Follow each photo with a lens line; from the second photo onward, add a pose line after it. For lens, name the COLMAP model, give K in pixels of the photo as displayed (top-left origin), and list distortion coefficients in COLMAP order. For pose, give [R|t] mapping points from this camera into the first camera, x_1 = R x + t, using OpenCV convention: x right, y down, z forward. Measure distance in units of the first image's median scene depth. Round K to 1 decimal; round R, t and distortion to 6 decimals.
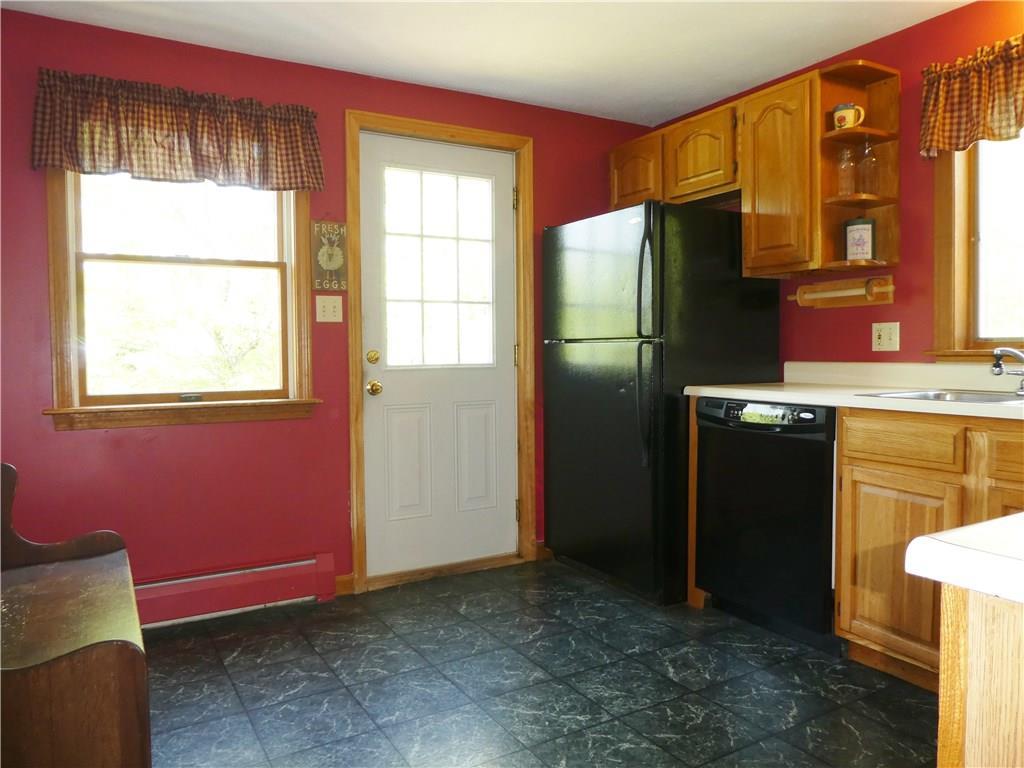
lens RADIAL K [[746.4, 0, 520.1], [0, 746.4, 381.8], [0, 0, 1]] dist [-0.005871, -0.008565]
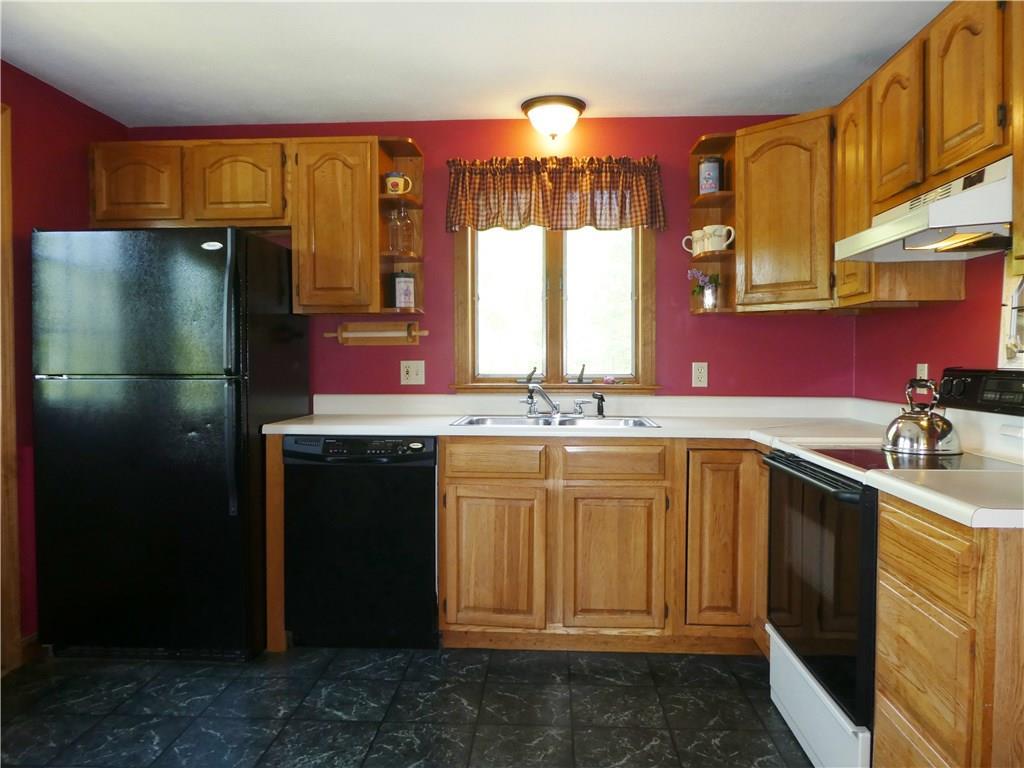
lens RADIAL K [[746.4, 0, 517.8], [0, 746.4, 382.6], [0, 0, 1]] dist [-0.005871, -0.008565]
pose [[0.555836, -0.019969, 0.831052, -0.433919], [0.033410, 0.999440, 0.001670, -0.043504], [-0.830620, 0.026837, 0.556192, 0.213527]]
